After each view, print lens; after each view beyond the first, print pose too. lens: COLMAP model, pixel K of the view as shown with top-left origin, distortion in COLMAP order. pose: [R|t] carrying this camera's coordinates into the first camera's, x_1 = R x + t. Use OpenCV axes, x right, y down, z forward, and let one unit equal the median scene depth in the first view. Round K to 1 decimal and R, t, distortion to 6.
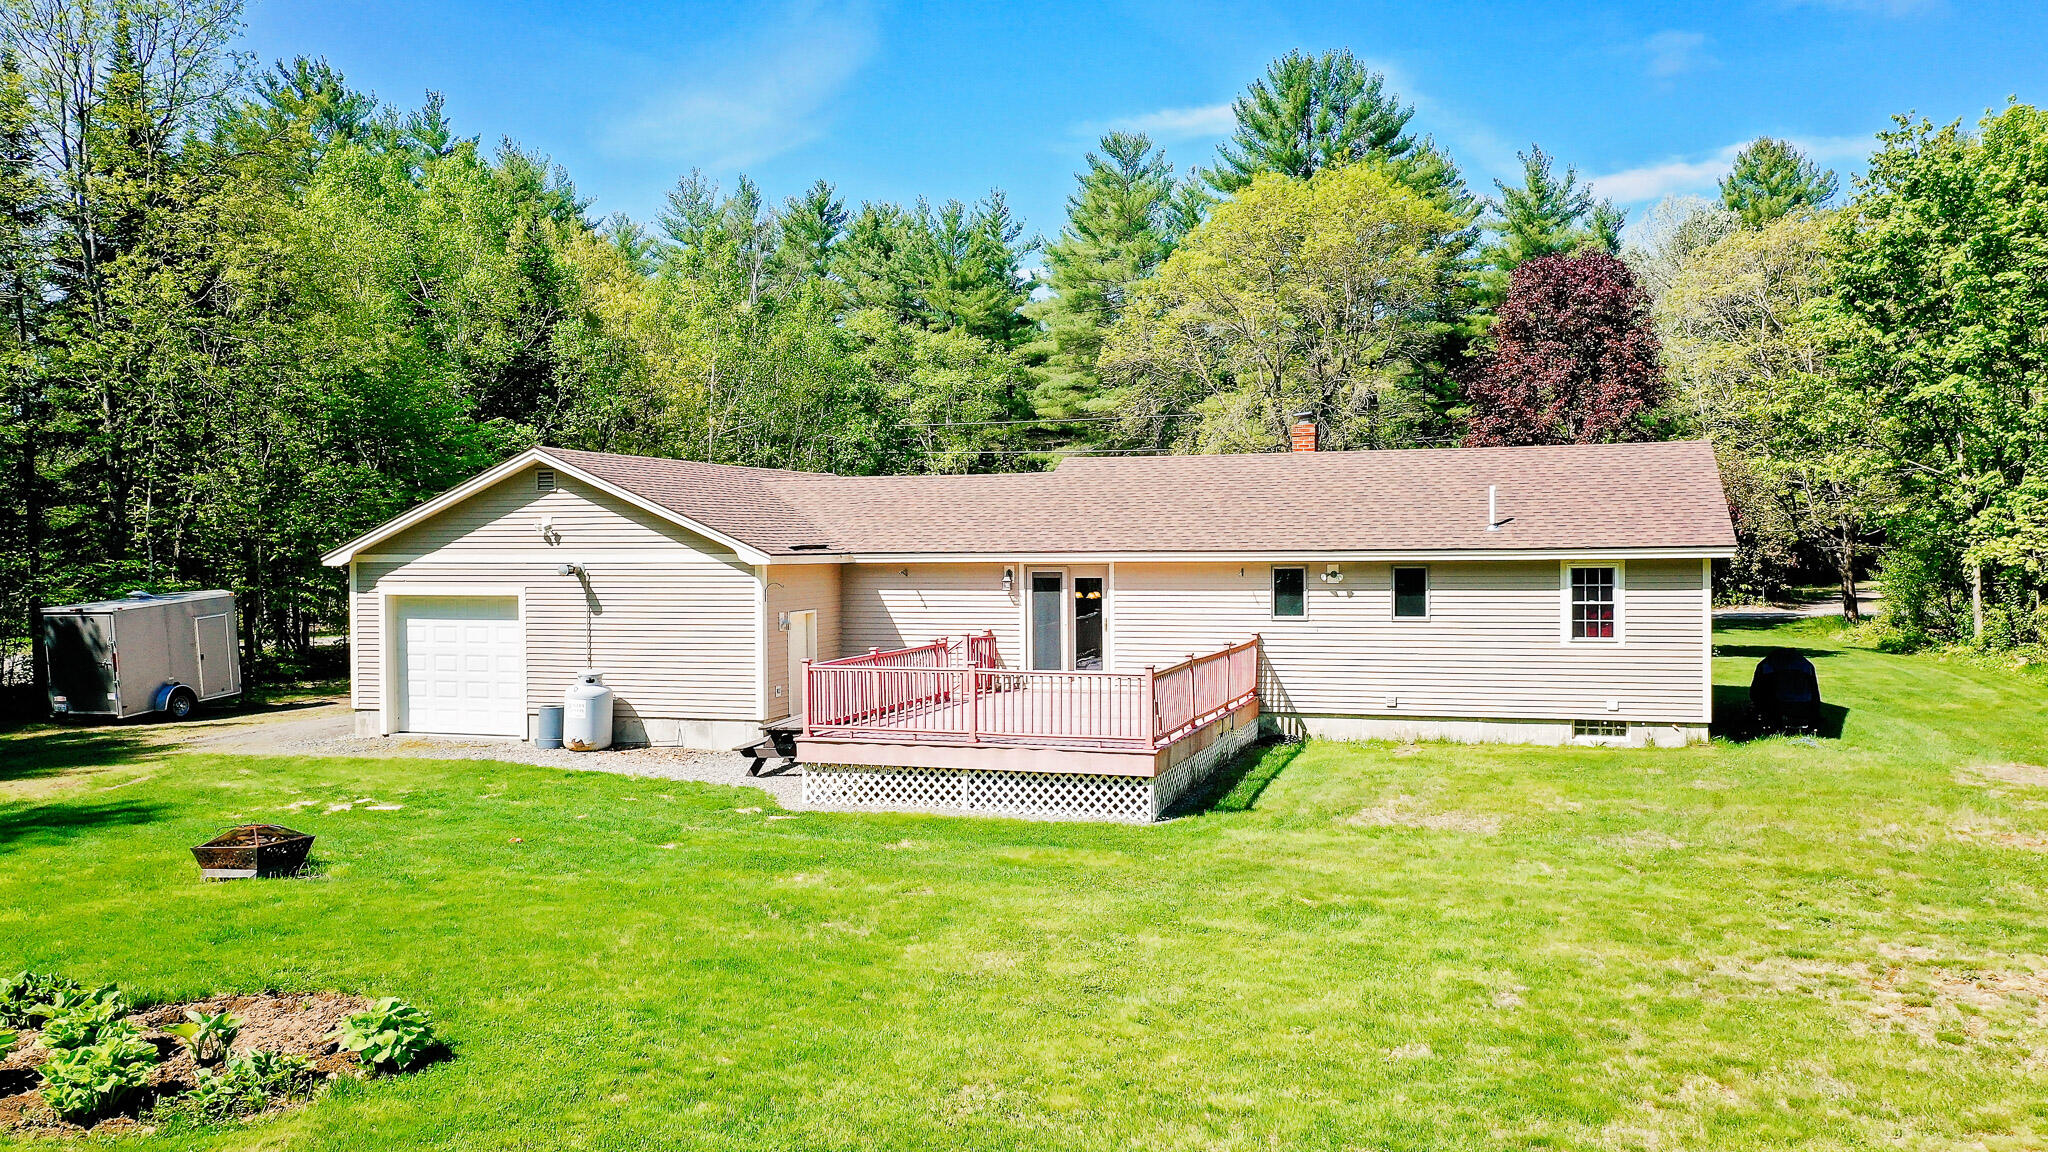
lens RADIAL K [[1601.2, 0, 1024.0], [0, 1601.2, 576.0], [0, 0, 1]] dist [0.004307, 0.001715]
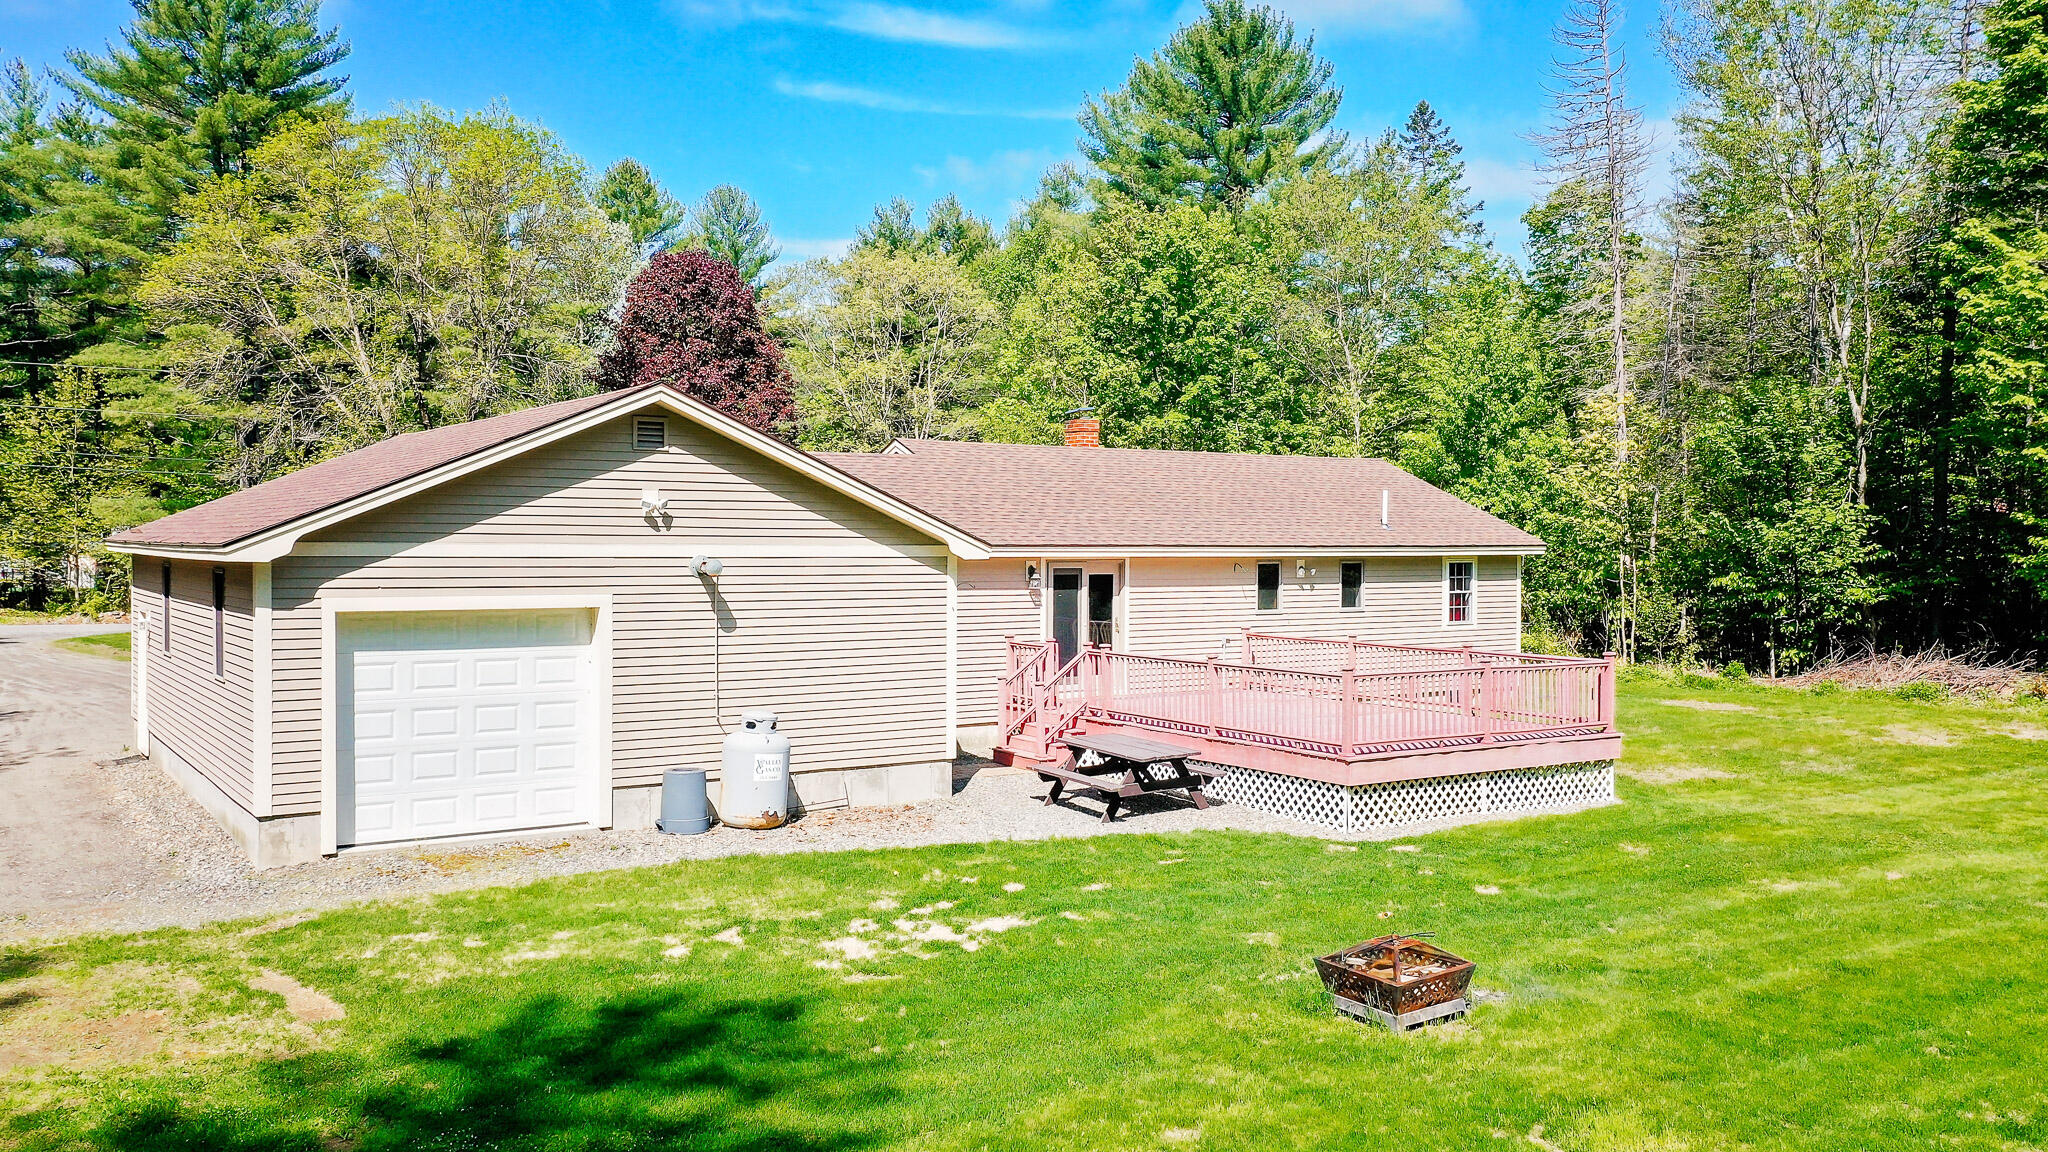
lens RADIAL K [[1598.5, 0, 1024.0], [0, 1598.5, 576.0], [0, 0, 1]] dist [0.052806, -0.002207]
pose [[0.634053, -0.007503, 0.773253, -0.724003], [0.007214, 0.999967, 0.003787, -0.001725], [-0.773256, 0.003177, 0.634086, 0.459293]]
